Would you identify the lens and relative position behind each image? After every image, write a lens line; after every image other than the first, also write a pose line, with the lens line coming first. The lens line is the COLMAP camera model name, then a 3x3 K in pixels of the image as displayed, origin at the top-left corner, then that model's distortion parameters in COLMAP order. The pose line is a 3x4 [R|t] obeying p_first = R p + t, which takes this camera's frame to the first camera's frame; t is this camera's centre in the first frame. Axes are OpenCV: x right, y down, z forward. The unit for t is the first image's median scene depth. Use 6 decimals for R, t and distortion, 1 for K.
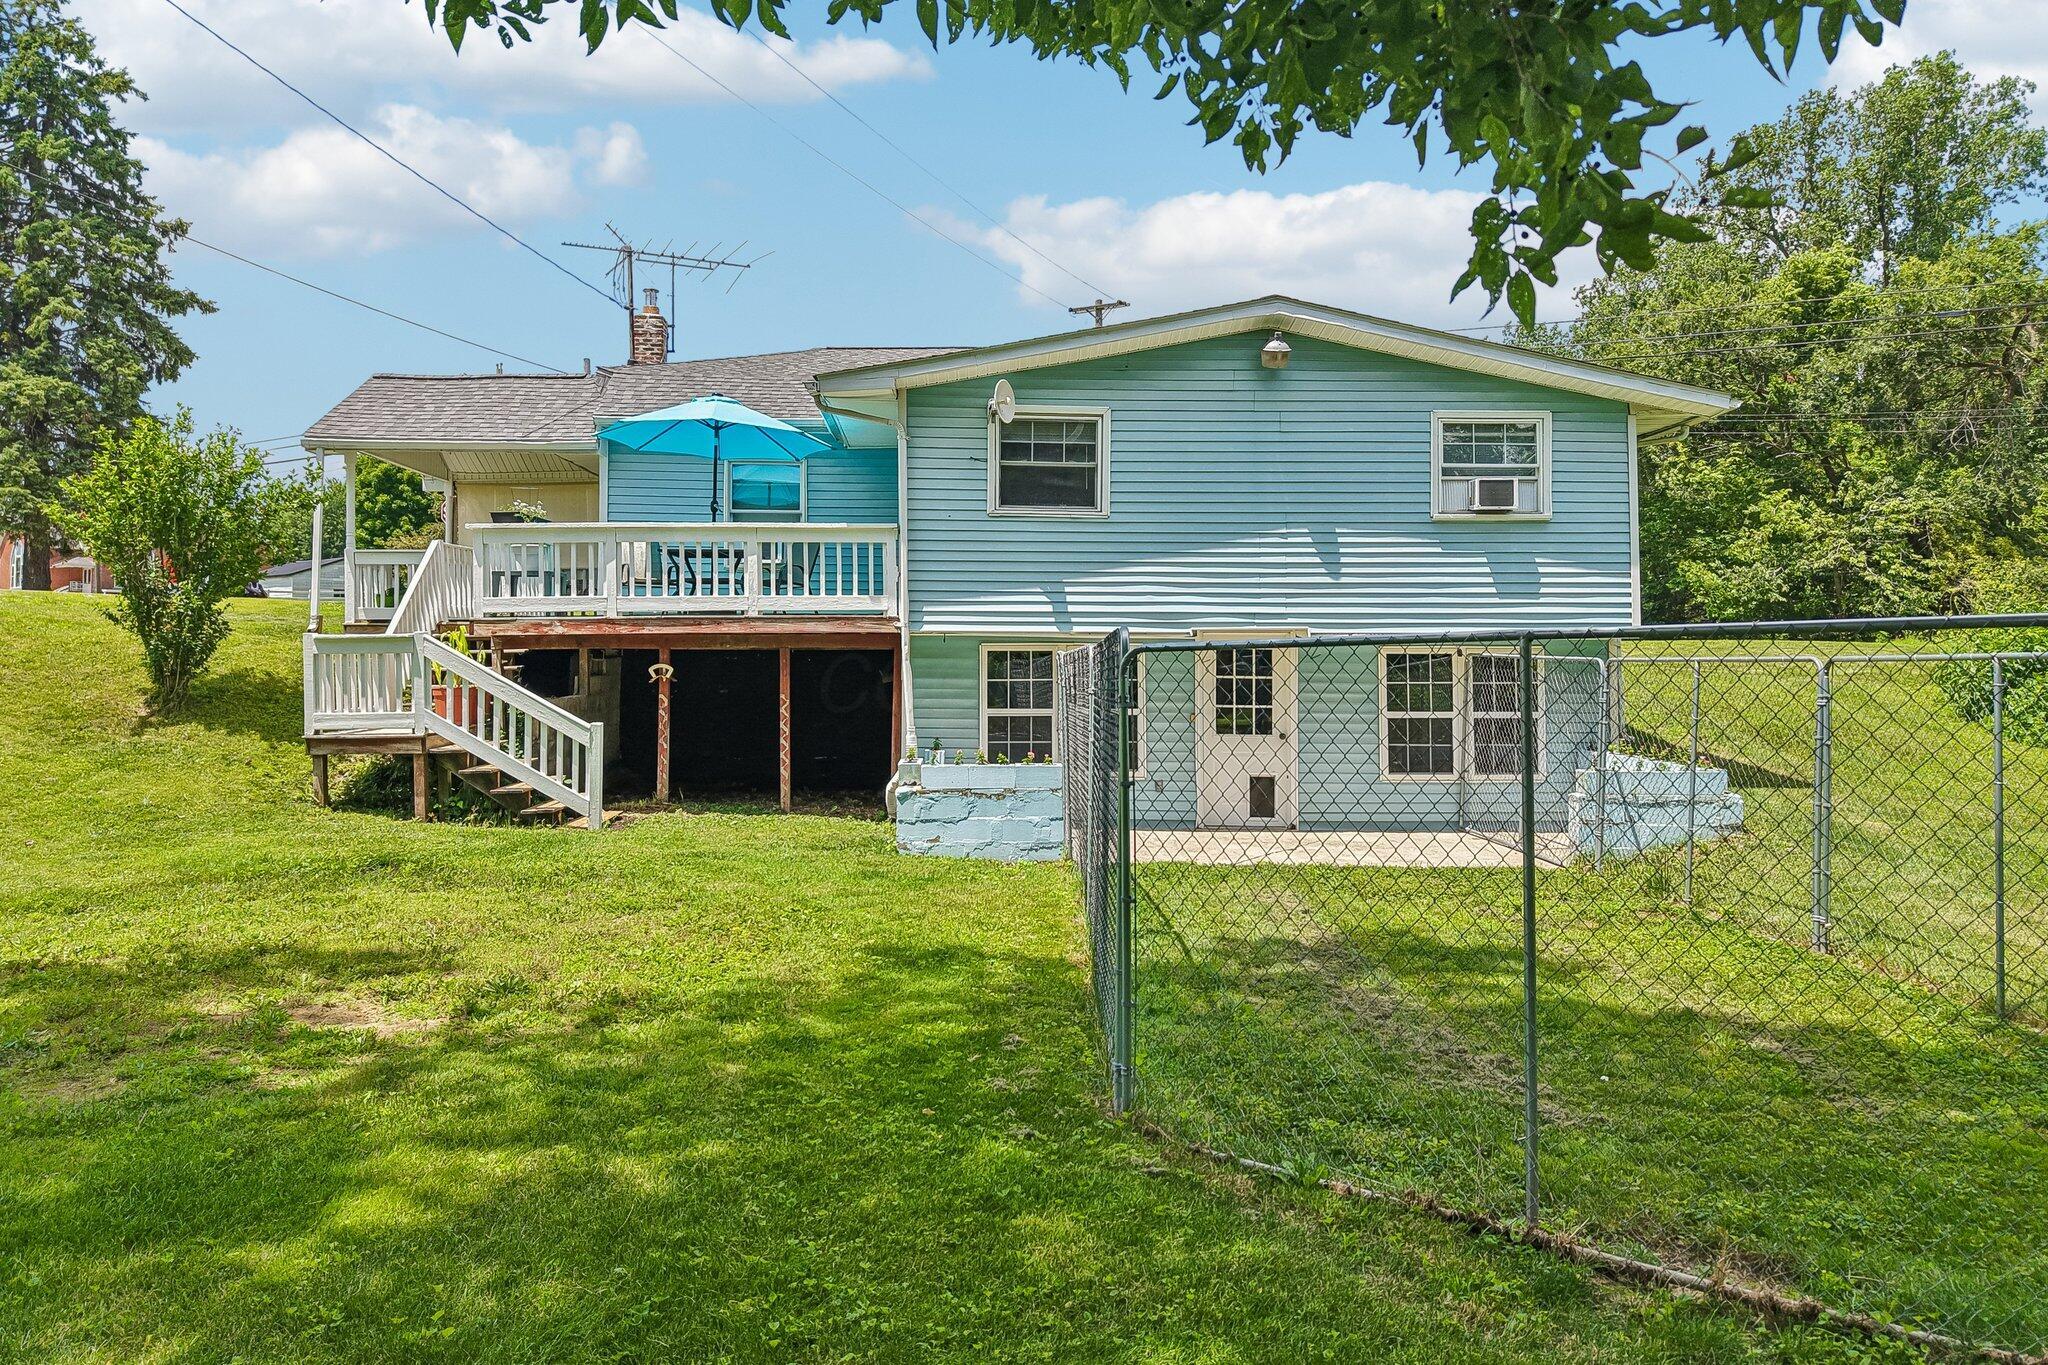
lens RADIAL K [[1379.2, 0, 1034.9], [0, 1379.2, 680.7], [0, 0, 1]] dist [0.019121, -0.017221]
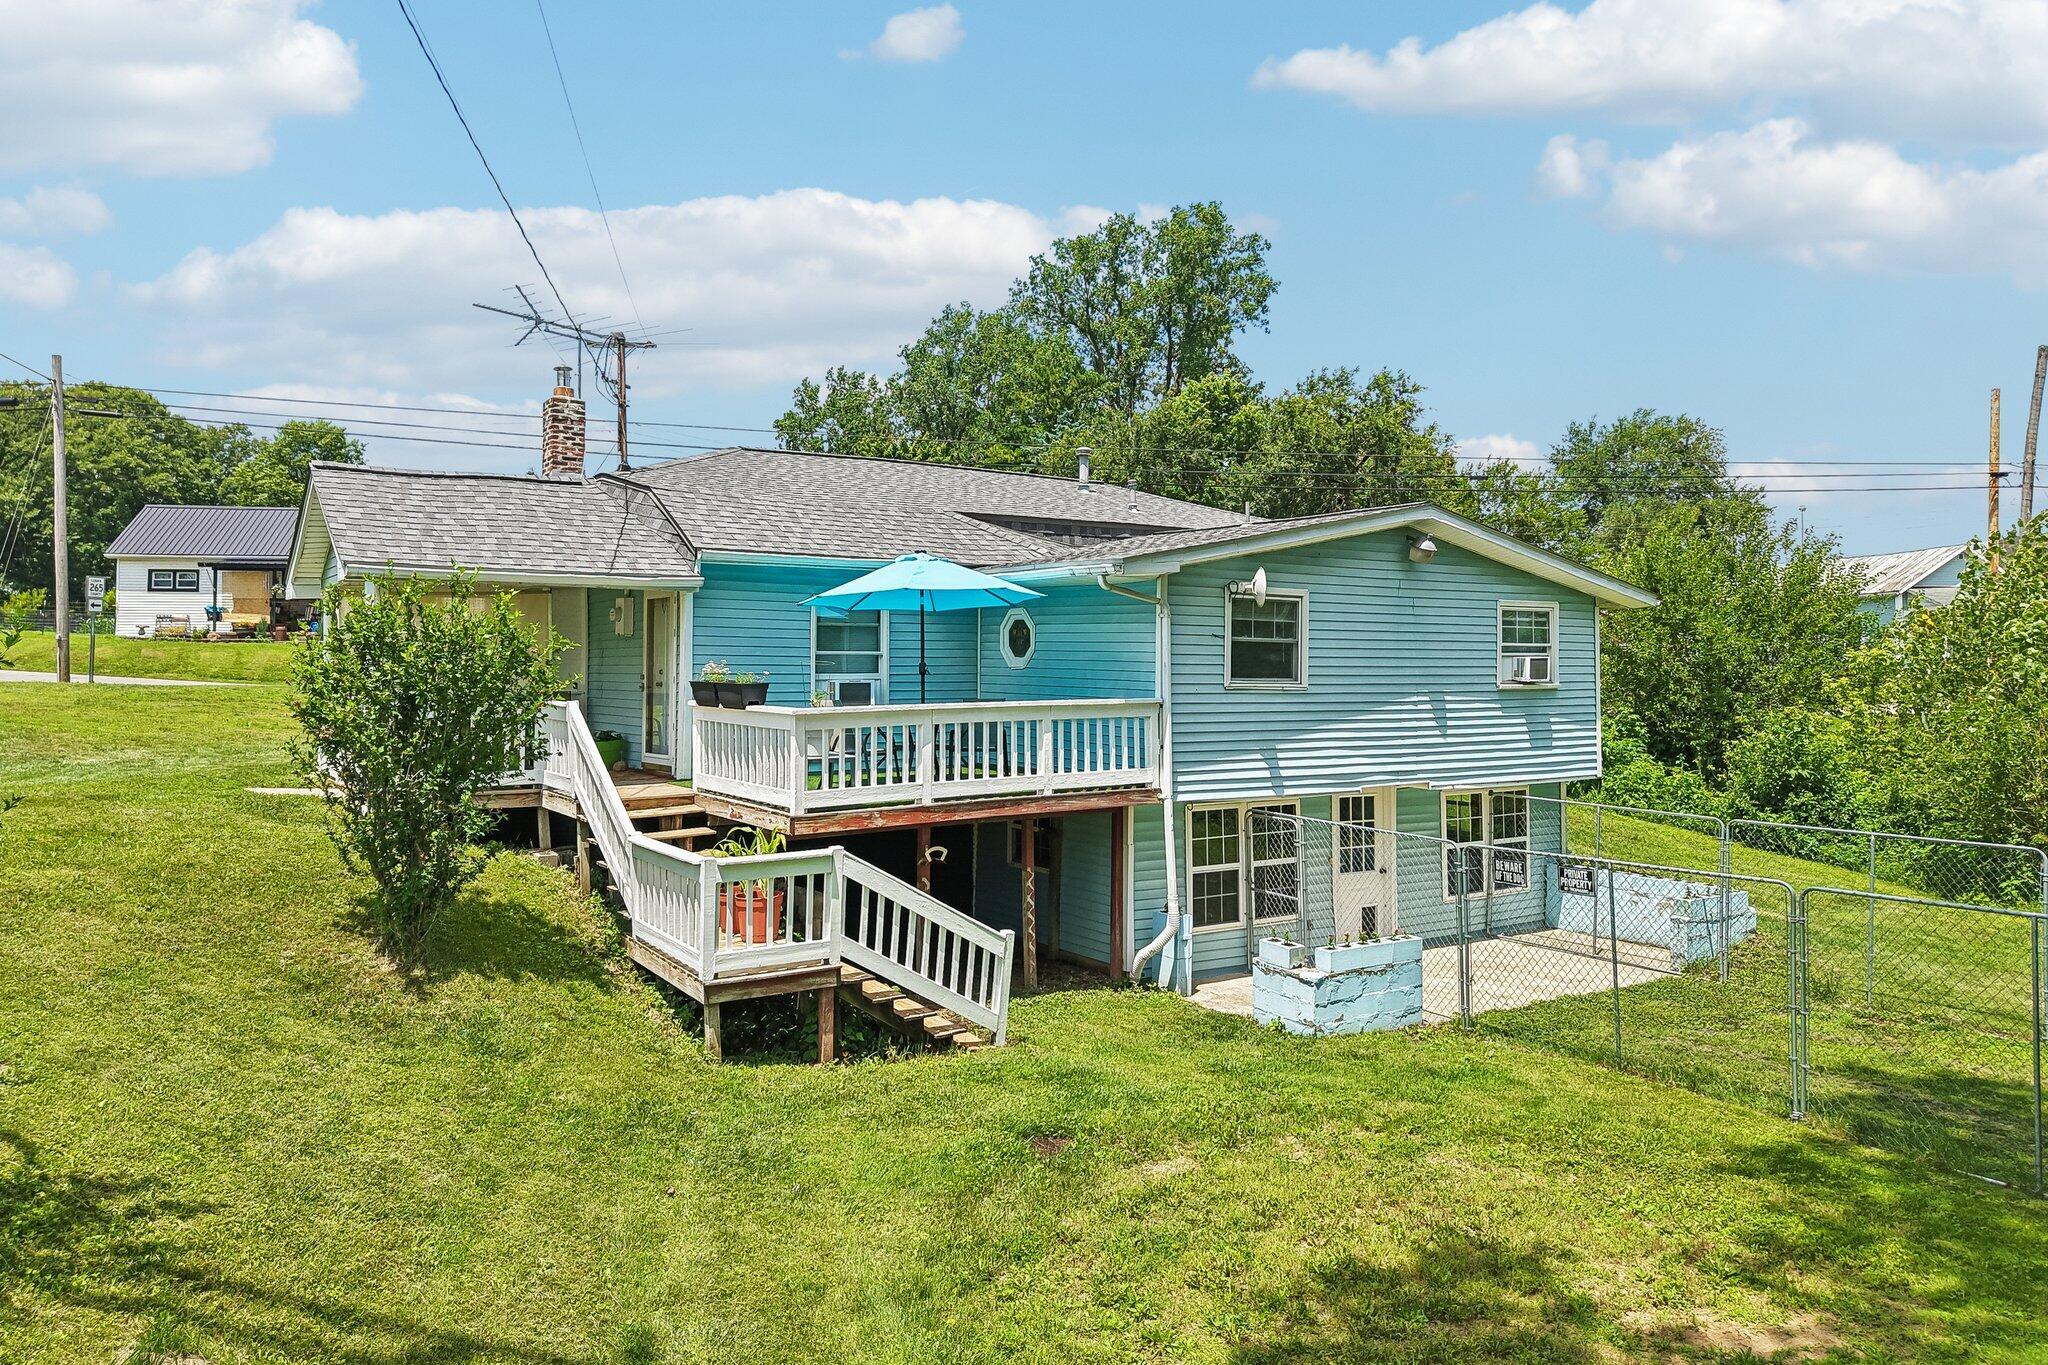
lens RADIAL K [[1379.2, 0, 1034.9], [0, 1379.2, 680.7], [0, 0, 1]] dist [0.019121, -0.017221]
pose [[0.854156, -0.002567, 0.520011, -0.704463], [0.006828, 0.999957, -0.006278, -0.119179], [-0.519973, 0.008913, 0.854136, 0.167168]]
